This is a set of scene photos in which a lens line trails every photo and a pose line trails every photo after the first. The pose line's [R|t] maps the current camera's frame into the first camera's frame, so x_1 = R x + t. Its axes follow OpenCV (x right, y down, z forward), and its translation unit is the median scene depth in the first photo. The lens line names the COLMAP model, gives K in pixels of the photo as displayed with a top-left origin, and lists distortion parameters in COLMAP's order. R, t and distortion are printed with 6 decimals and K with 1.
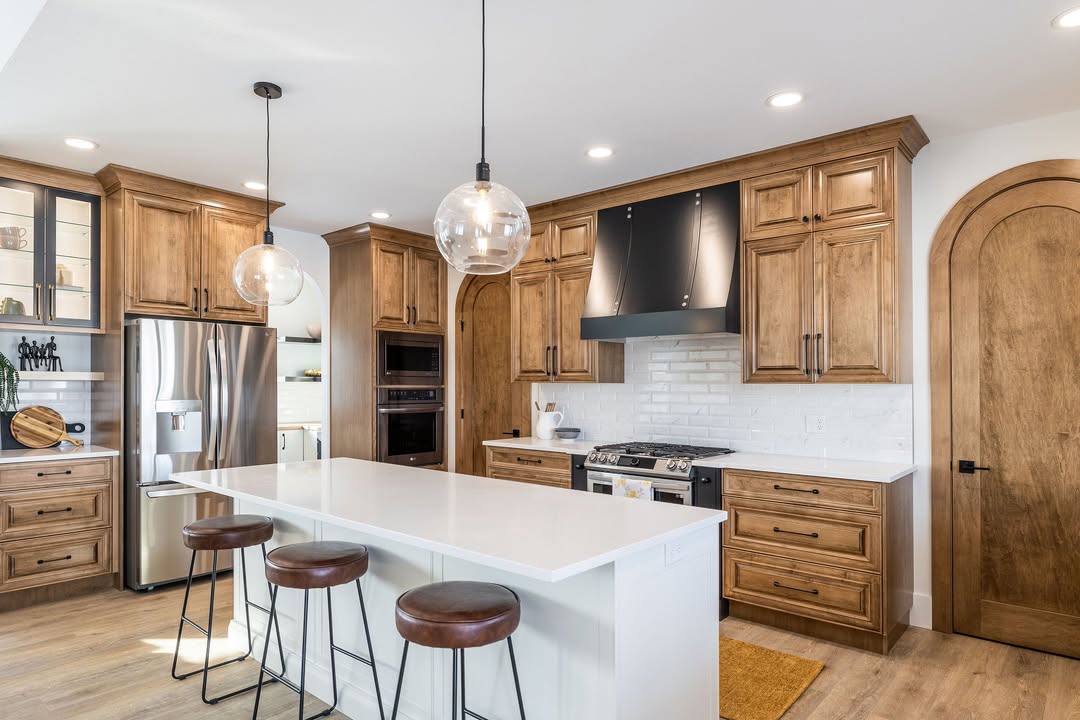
lens RADIAL K [[646.0, 0, 598.0], [0, 646.0, 358.9], [0, 0, 1]] dist [-0.000899, -0.000394]
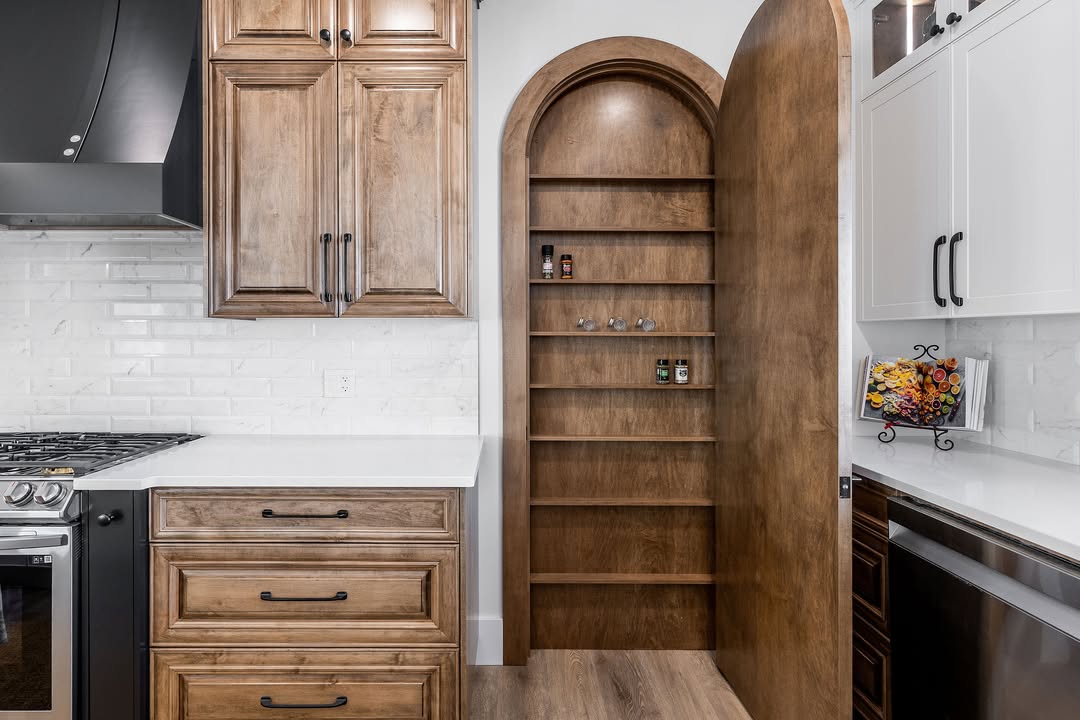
lens RADIAL K [[567.0, 0, 537.8], [0, 567.0, 345.4], [0, 0, 1]] dist [0.000194, 0.000137]
pose [[0.779356, -0.012963, 0.626448, 0.146643], [-0.023085, 0.998513, 0.049382, 0.032369], [-0.626156, -0.052948, 0.777898, 0.466120]]
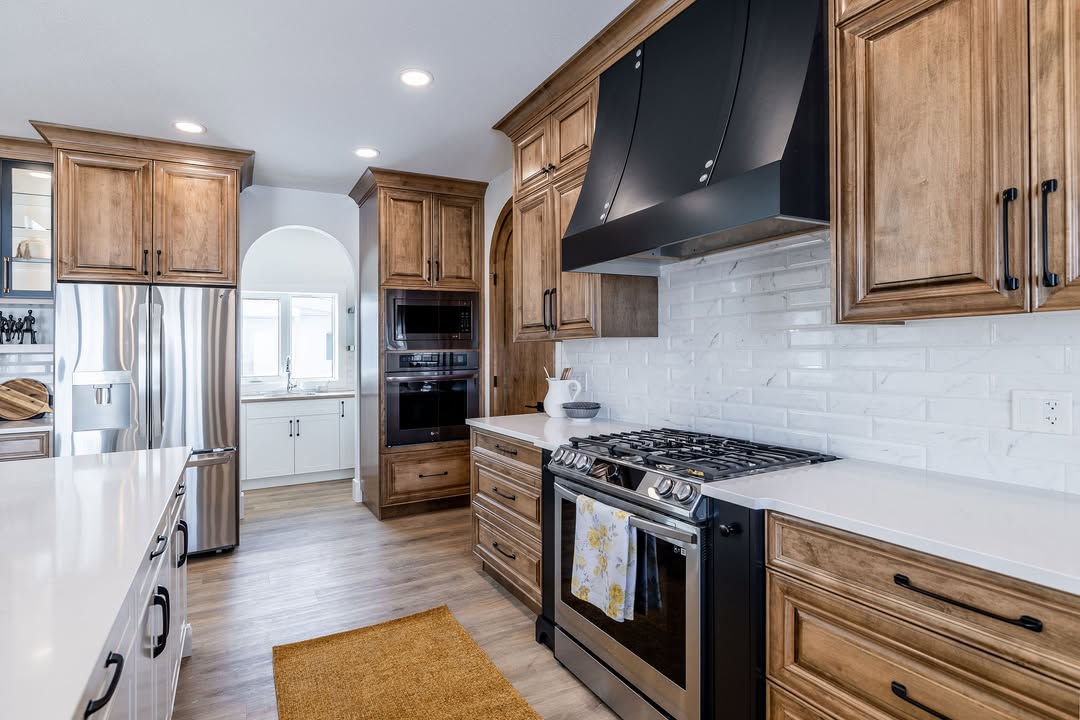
lens RADIAL K [[560.1, 0, 487.1], [0, 560.1, 359.8], [0, 0, 1]] dist [-0.004126, -0.000109]
pose [[0.892068, -0.019329, -0.451488, 0.188112], [0.044510, 0.997985, 0.045219, 0.035292], [0.449704, -0.060434, 0.891131, 0.537412]]
